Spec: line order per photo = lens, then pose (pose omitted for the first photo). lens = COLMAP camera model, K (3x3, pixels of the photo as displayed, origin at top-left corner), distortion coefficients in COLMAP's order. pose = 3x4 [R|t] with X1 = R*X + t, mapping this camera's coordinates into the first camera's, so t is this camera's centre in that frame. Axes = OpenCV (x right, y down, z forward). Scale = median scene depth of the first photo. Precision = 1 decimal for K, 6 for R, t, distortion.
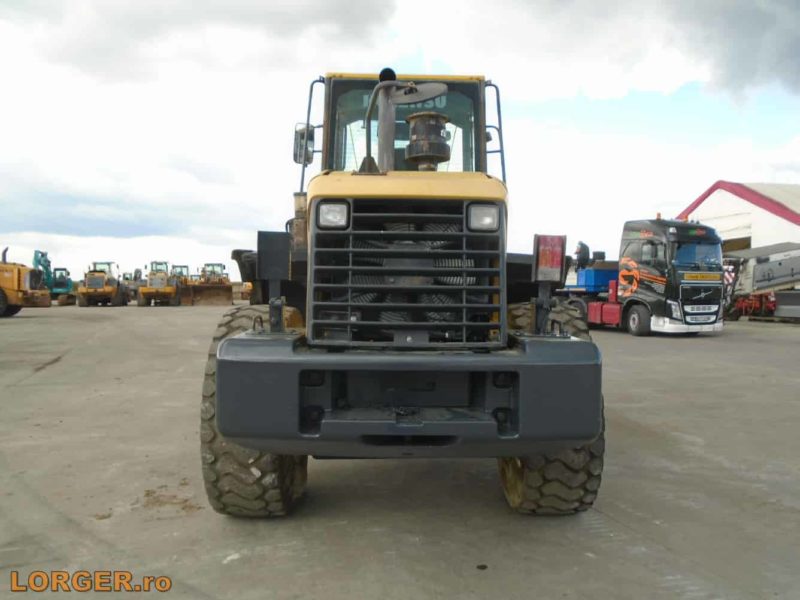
lens RADIAL K [[629.9, 0, 397.8], [0, 629.9, 304.9], [0, 0, 1]] dist [-0.003453, 0.018036]
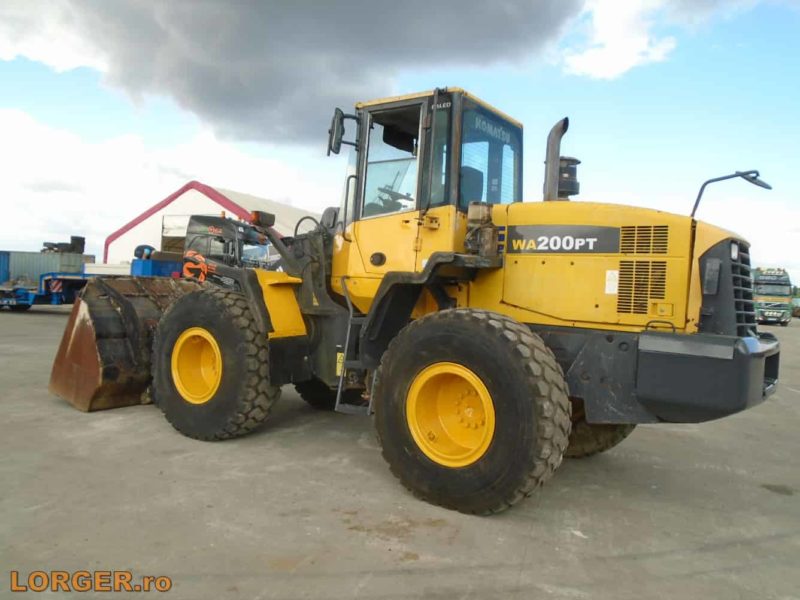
lens RADIAL K [[629.9, 0, 398.1], [0, 629.9, 295.5], [0, 0, 1]] dist [-0.003453, 0.018036]
pose [[0.593932, 0.009340, 0.804461, -0.937139], [-0.011969, 0.999925, -0.002773, -0.011518], [-0.804426, -0.007982, 0.593999, 0.409748]]
